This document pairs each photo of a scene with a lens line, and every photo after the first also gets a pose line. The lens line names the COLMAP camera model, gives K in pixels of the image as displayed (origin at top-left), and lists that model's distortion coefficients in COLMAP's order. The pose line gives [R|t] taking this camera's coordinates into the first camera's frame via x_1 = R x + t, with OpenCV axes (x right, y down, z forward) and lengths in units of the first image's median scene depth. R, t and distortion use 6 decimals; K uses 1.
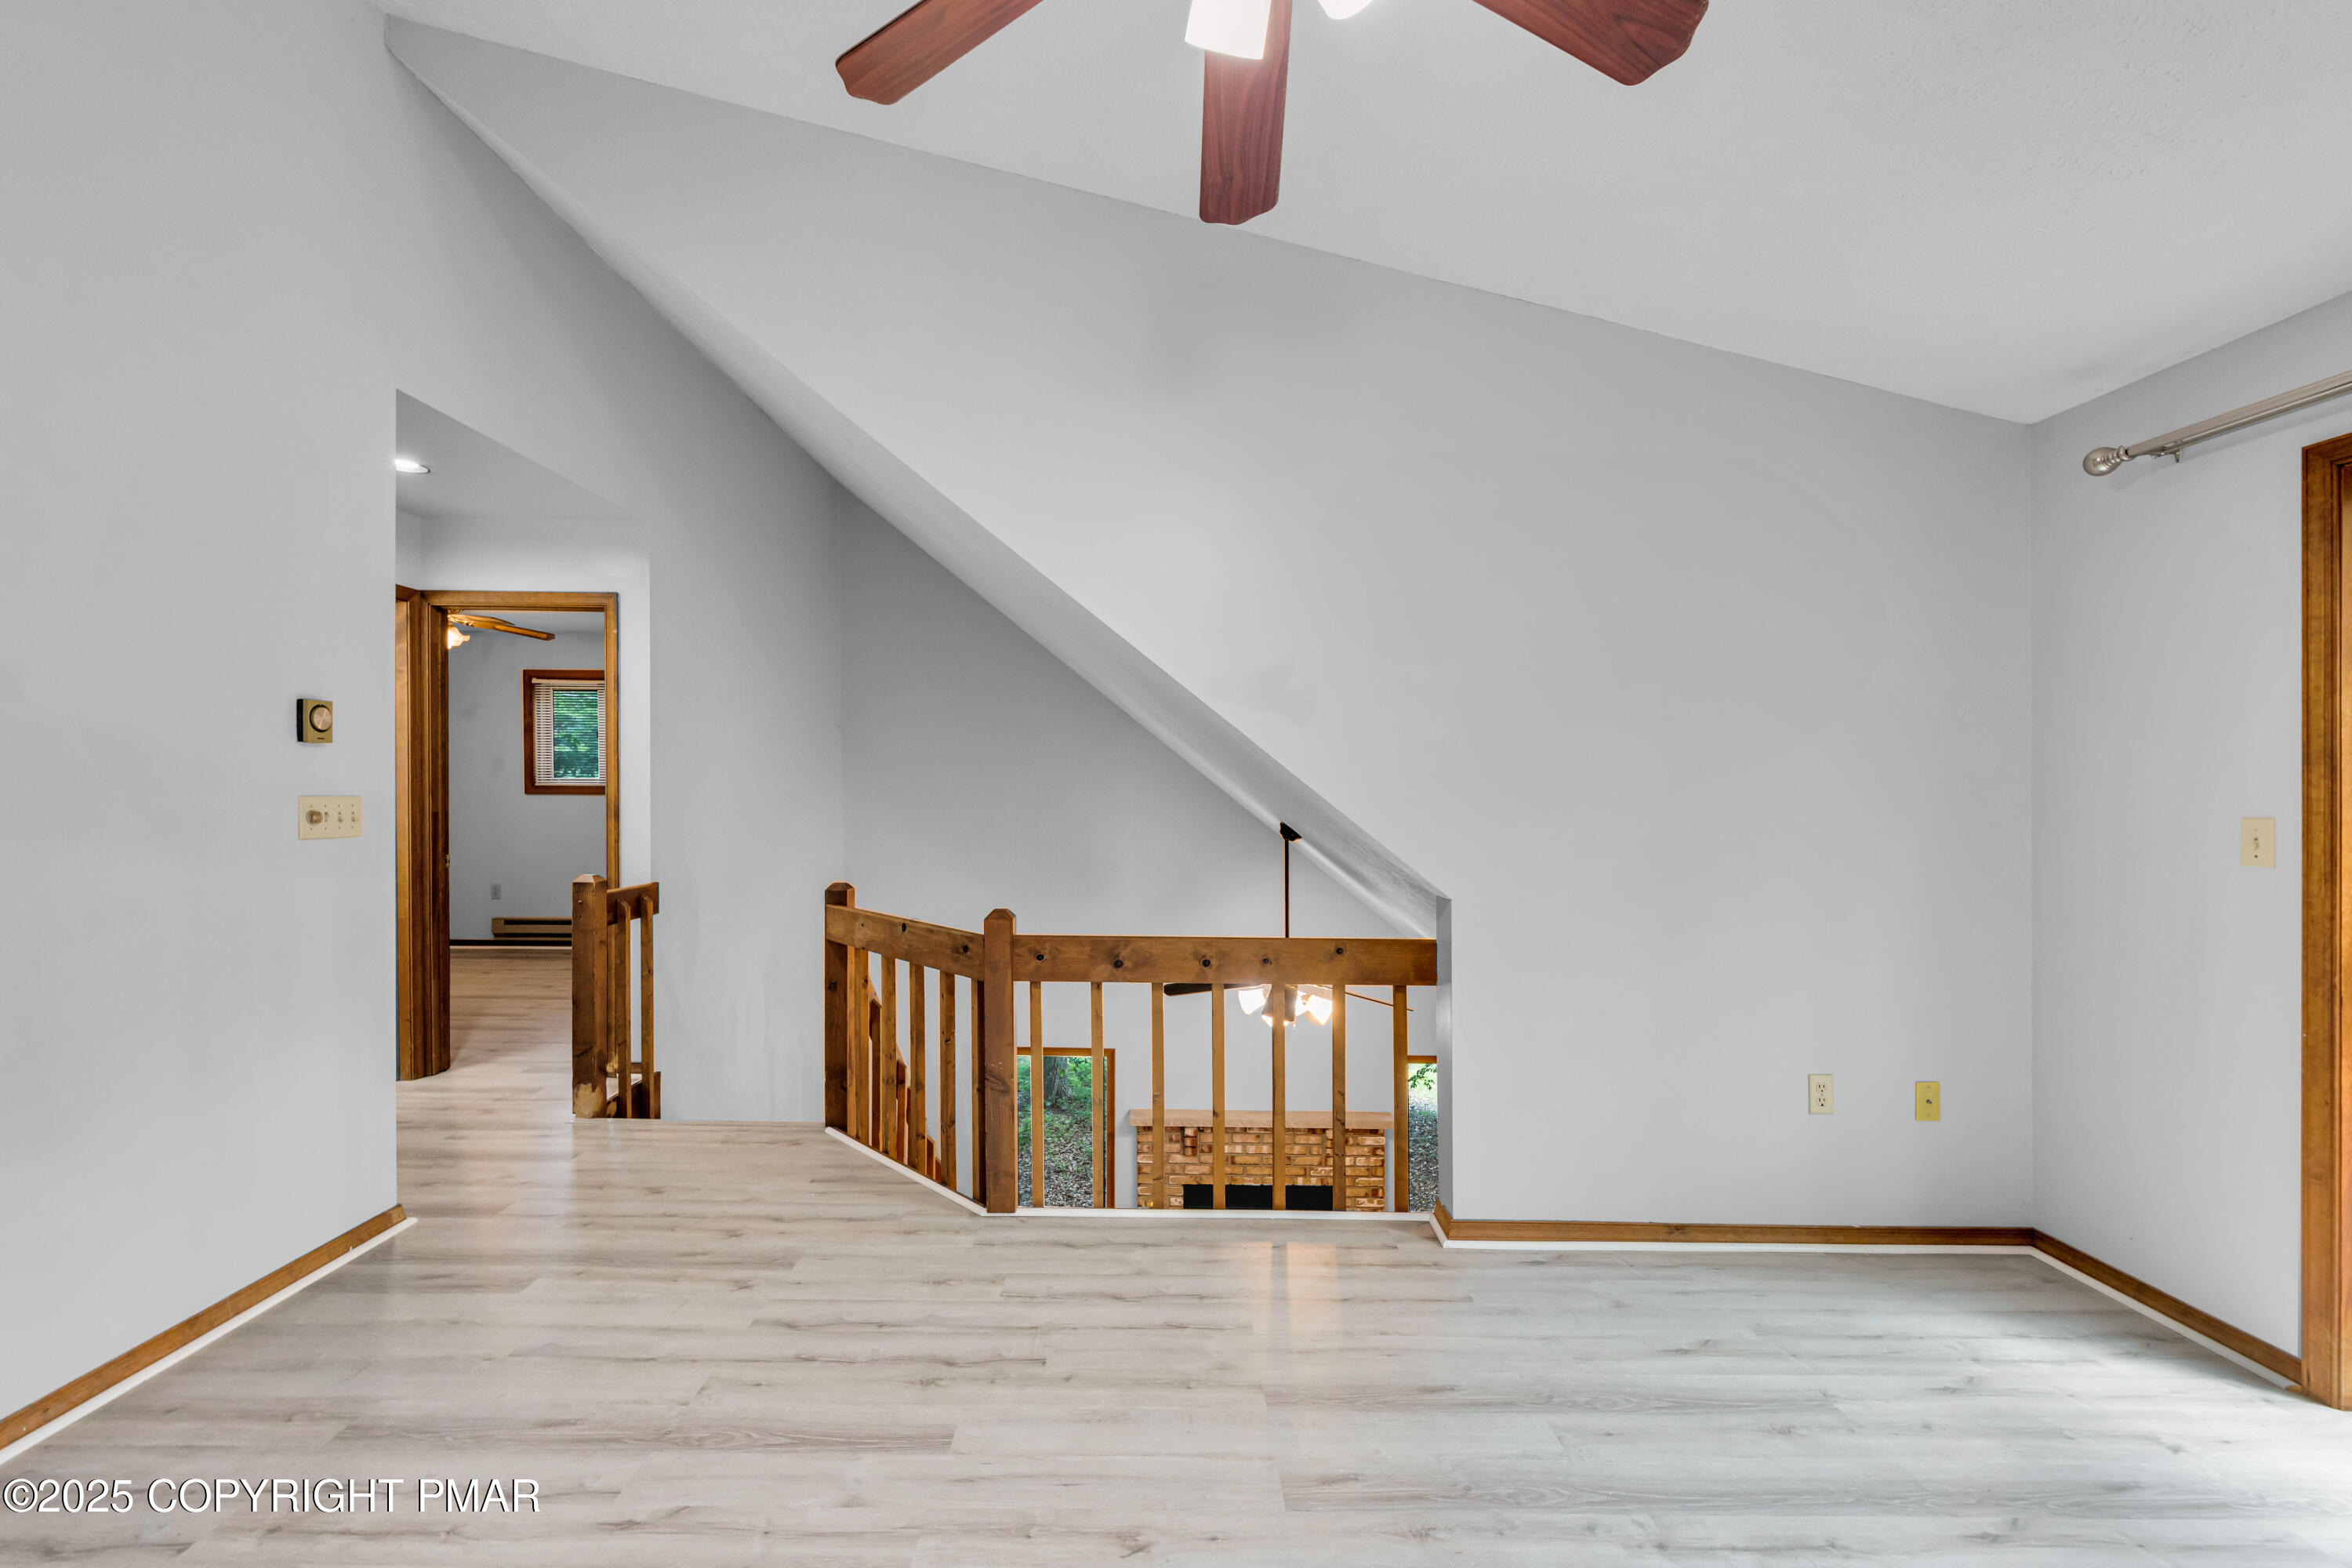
lens RADIAL K [[1017.3, 0, 1148.0], [0, 1017.3, 789.4], [0, 0, 1]] dist [-0.001279, -0.000319]
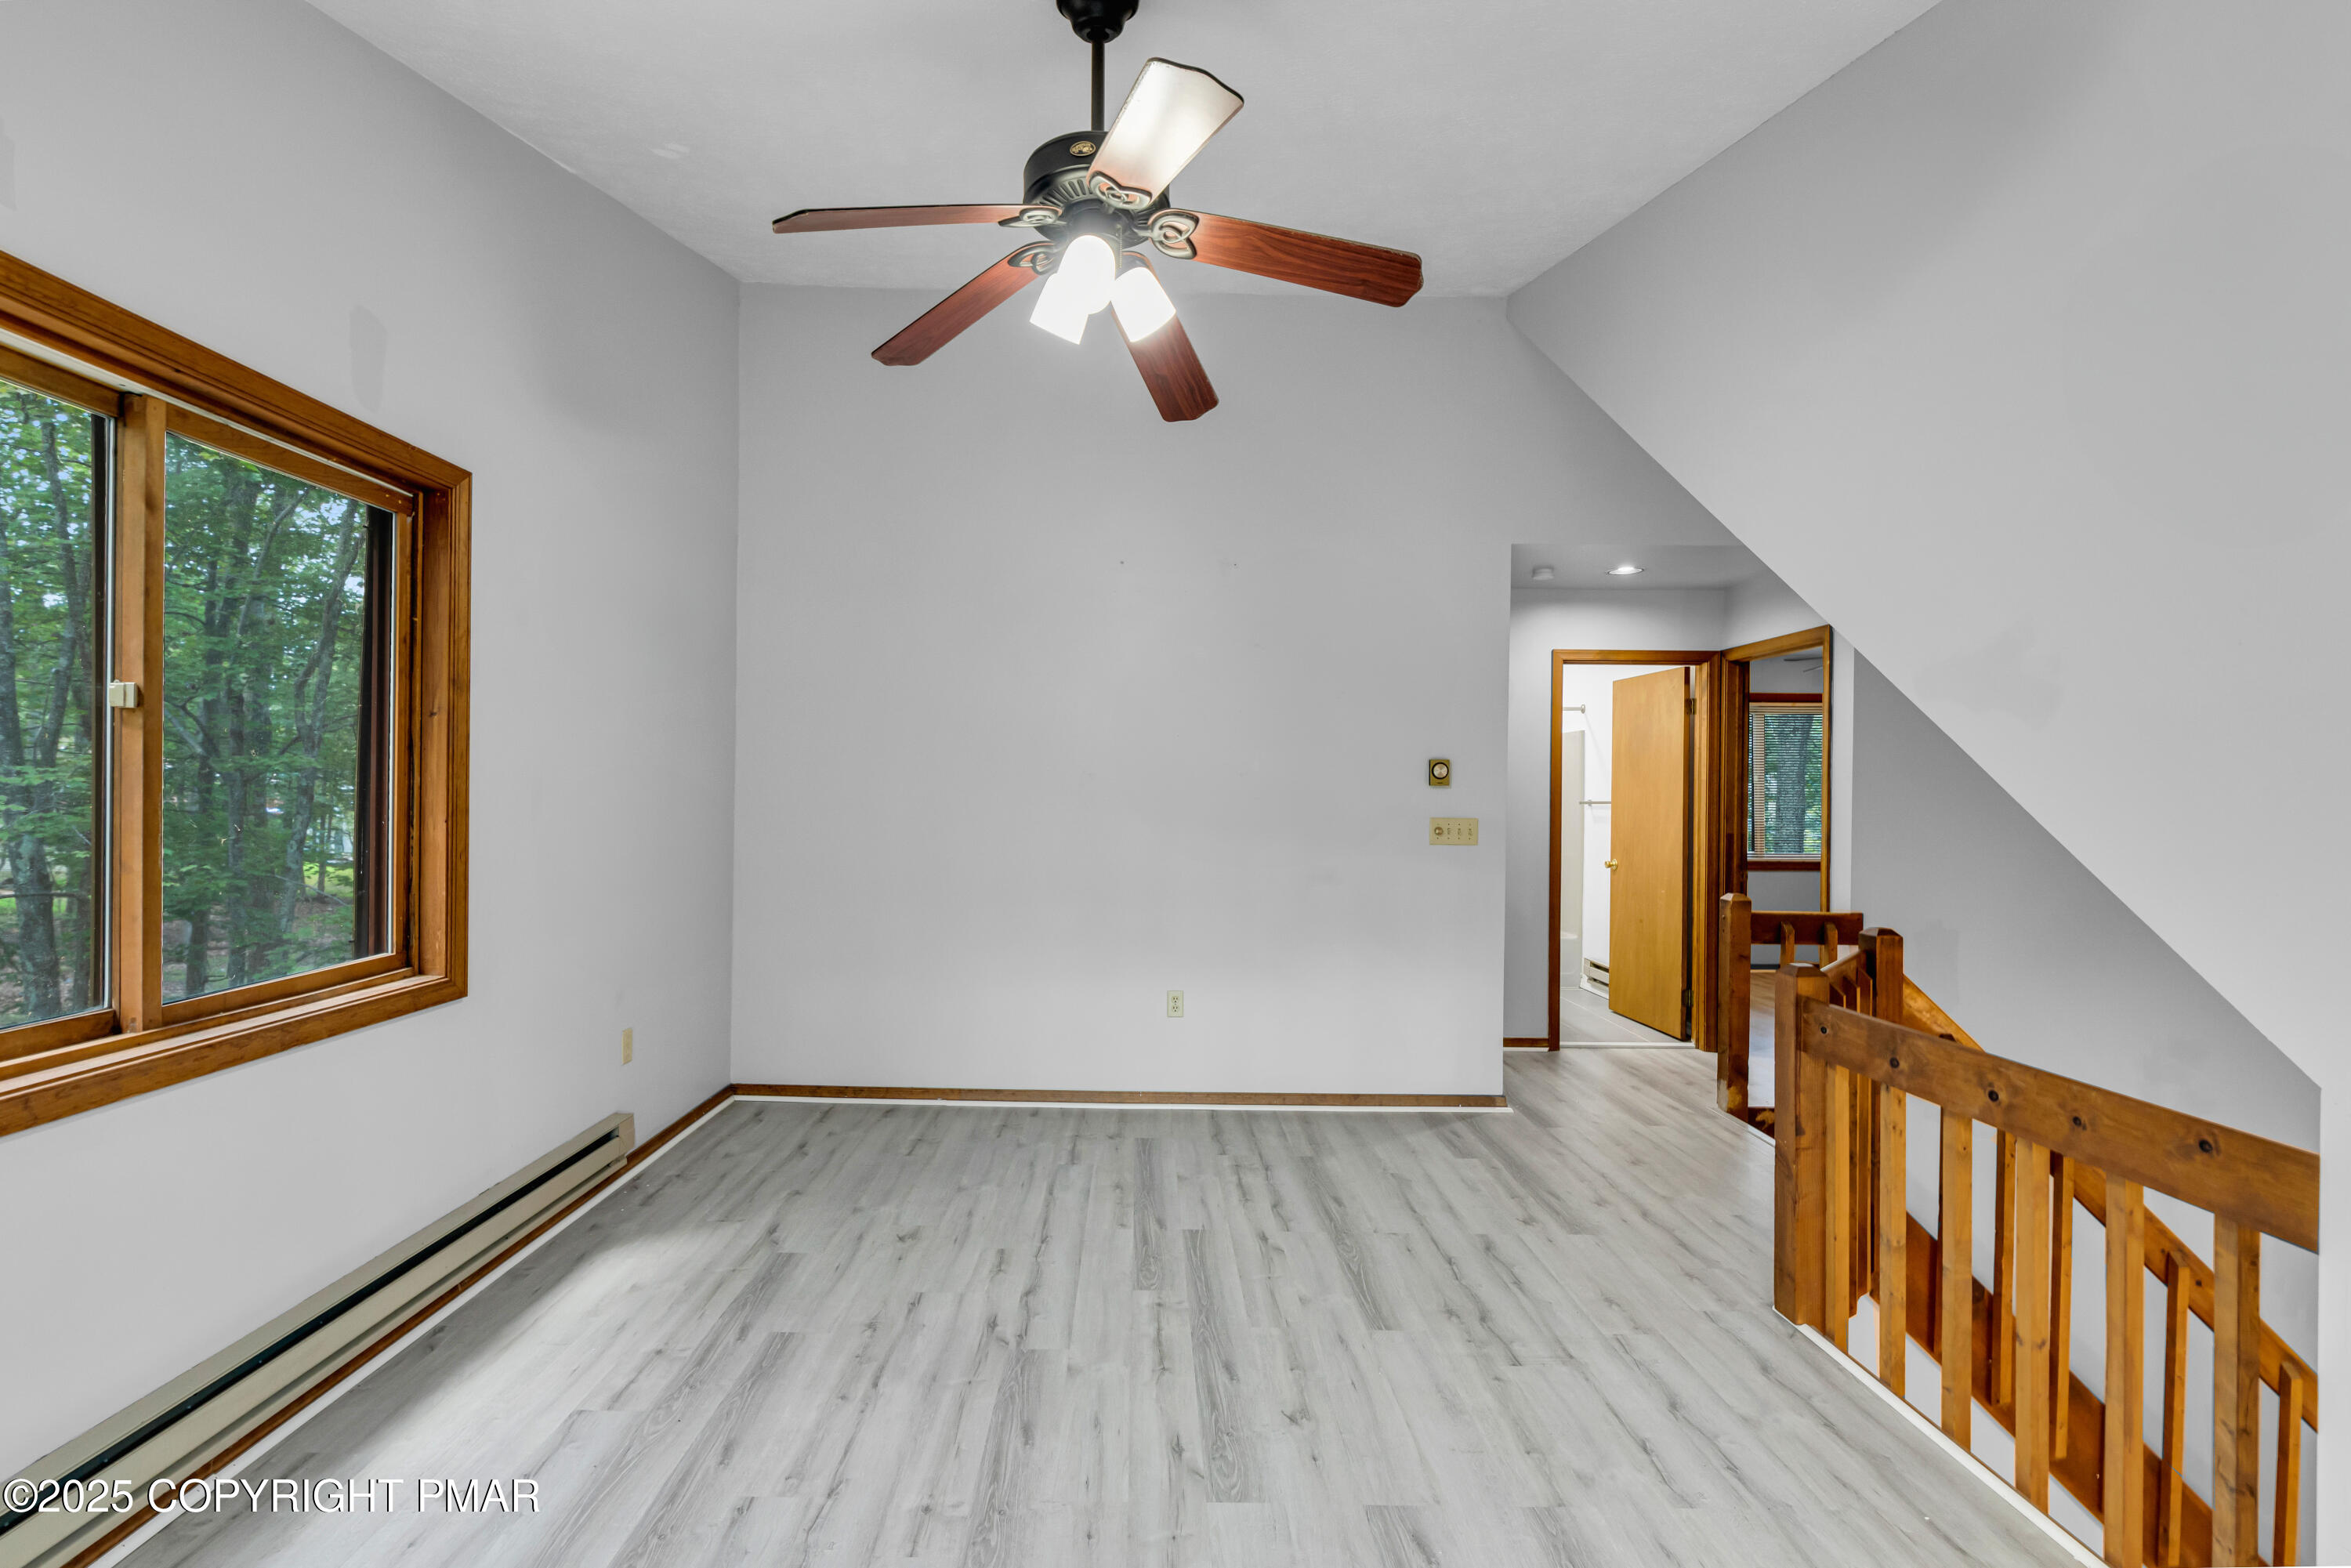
lens RADIAL K [[1016.8, 0, 1147.6], [0, 1016.8, 789.4], [0, 0, 1]] dist [-0.001279, -0.000319]
pose [[0.003788, -0.012325, -0.999917, 0.814059], [-0.008332, 0.999889, -0.012356, -0.015790], [0.999958, 0.008378, 0.003685, 0.515867]]
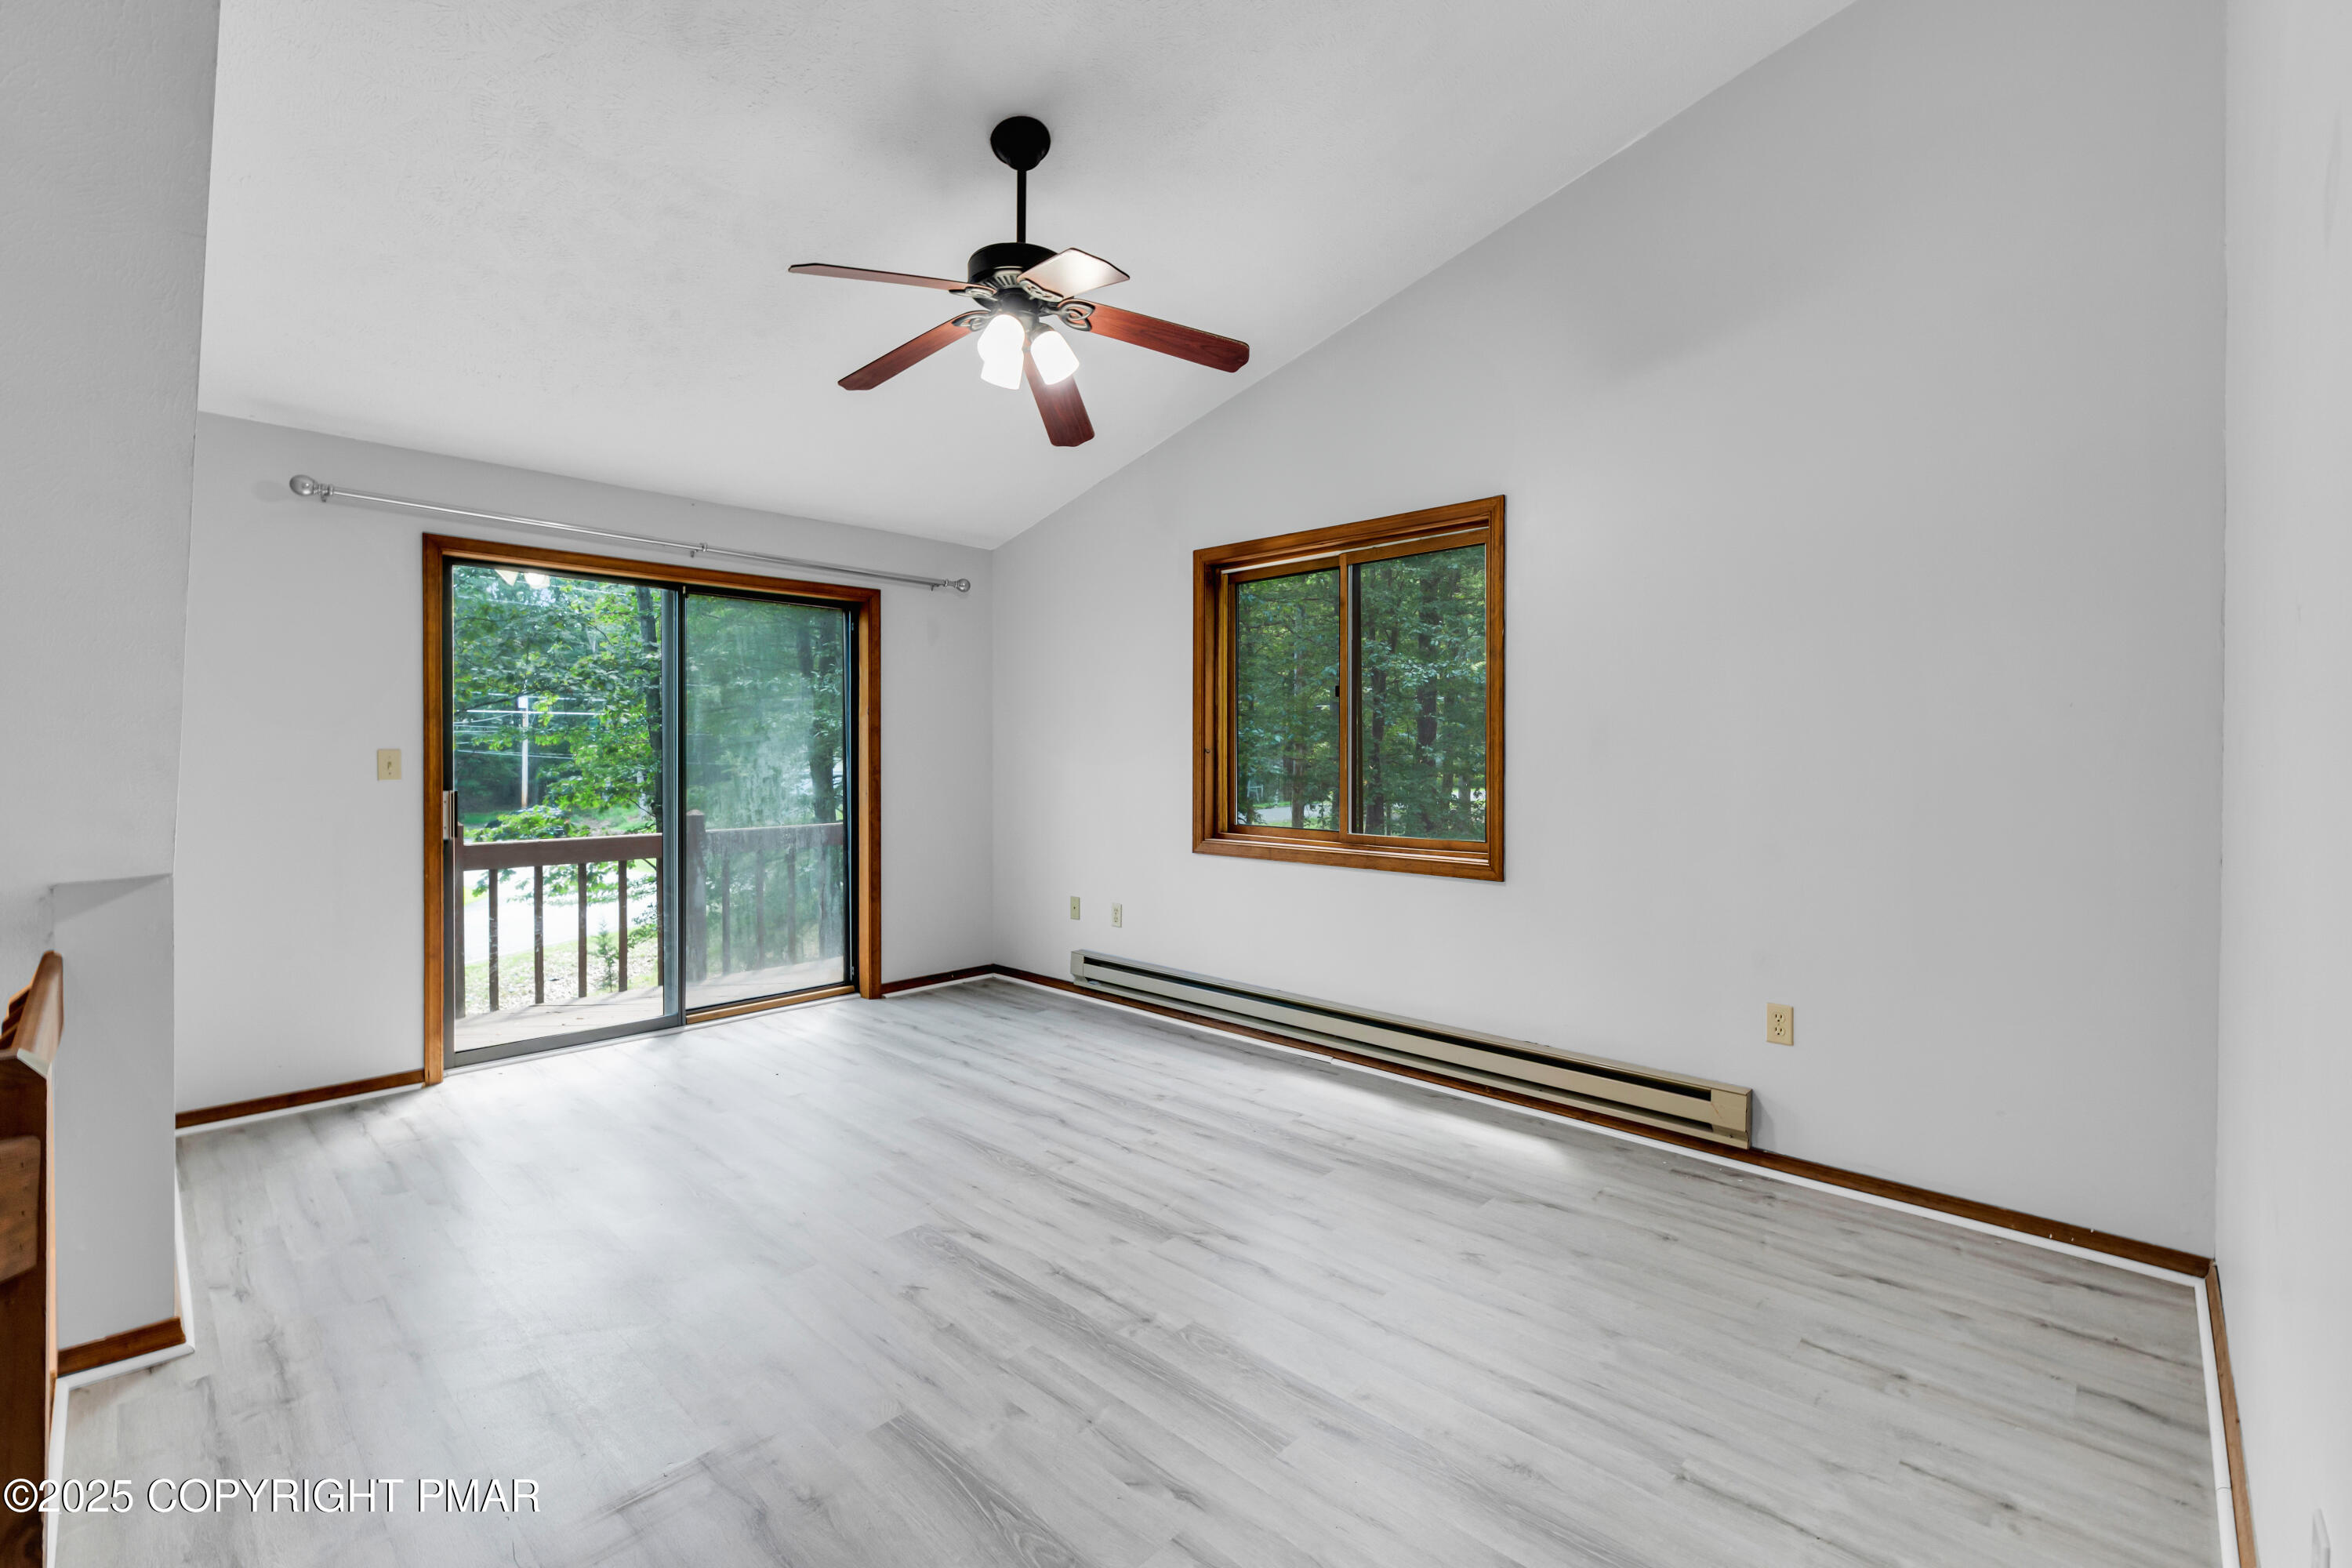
lens RADIAL K [[1001.4, 0, 1168.4], [0, 1001.4, 765.5], [0, 0, 1]] dist [-0.000512, -0.000079]
pose [[-0.724744, -0.020554, 0.688712, -0.751475], [-0.014255, 0.999788, 0.014837, 0.010441], [-0.688871, 0.000935, -0.724883, 1.114474]]
